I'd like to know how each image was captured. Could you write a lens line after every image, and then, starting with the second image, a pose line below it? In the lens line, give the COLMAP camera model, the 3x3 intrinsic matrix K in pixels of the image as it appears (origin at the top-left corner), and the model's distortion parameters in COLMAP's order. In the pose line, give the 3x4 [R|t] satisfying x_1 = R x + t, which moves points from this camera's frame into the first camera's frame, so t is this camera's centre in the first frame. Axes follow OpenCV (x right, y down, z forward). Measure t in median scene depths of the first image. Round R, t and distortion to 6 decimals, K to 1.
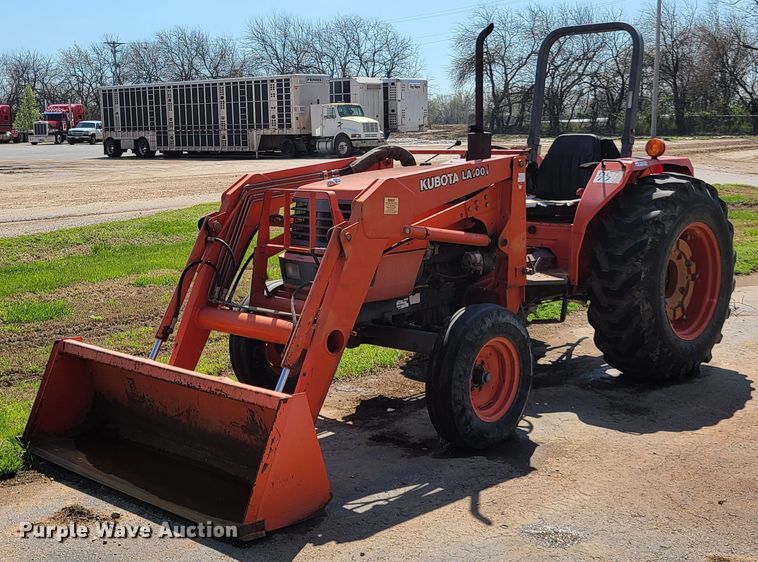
lens RADIAL K [[1034.3, 0, 359.3], [0, 1034.3, 280.6], [0, 0, 1]] dist [-0.115695, 0.853489]
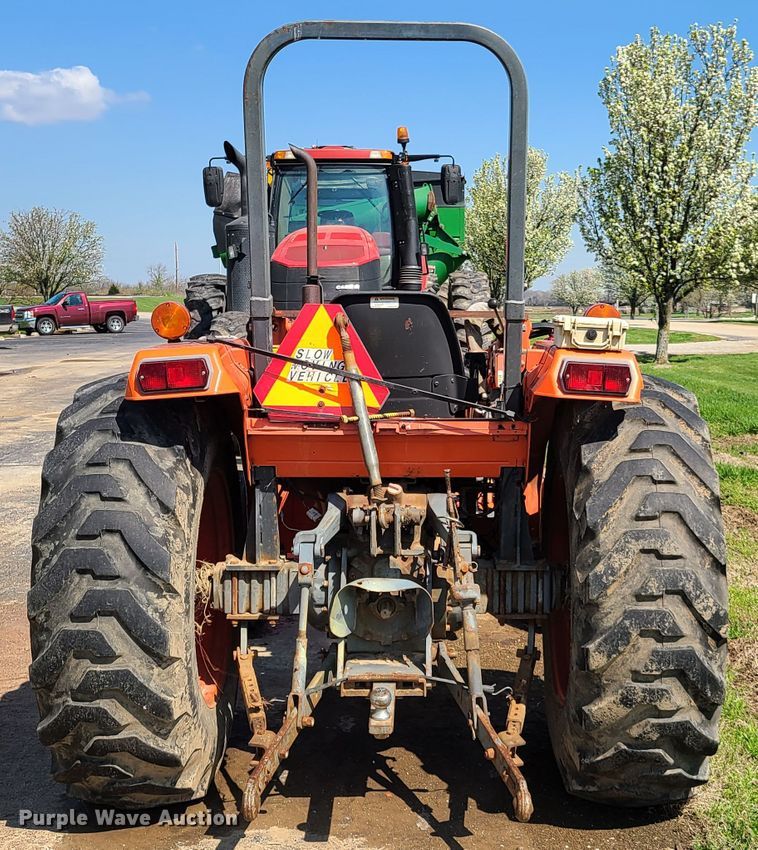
lens RADIAL K [[1252.6, 0, 490.9], [0, 1252.6, 460.8], [0, 0, 1]] dist [0.024168, 0.003203]
pose [[-0.680574, 0.102144, -0.725525, 0.648427], [-0.109562, 0.964913, 0.238621, -0.232328], [0.724442, 0.241889, -0.645503, 1.577450]]
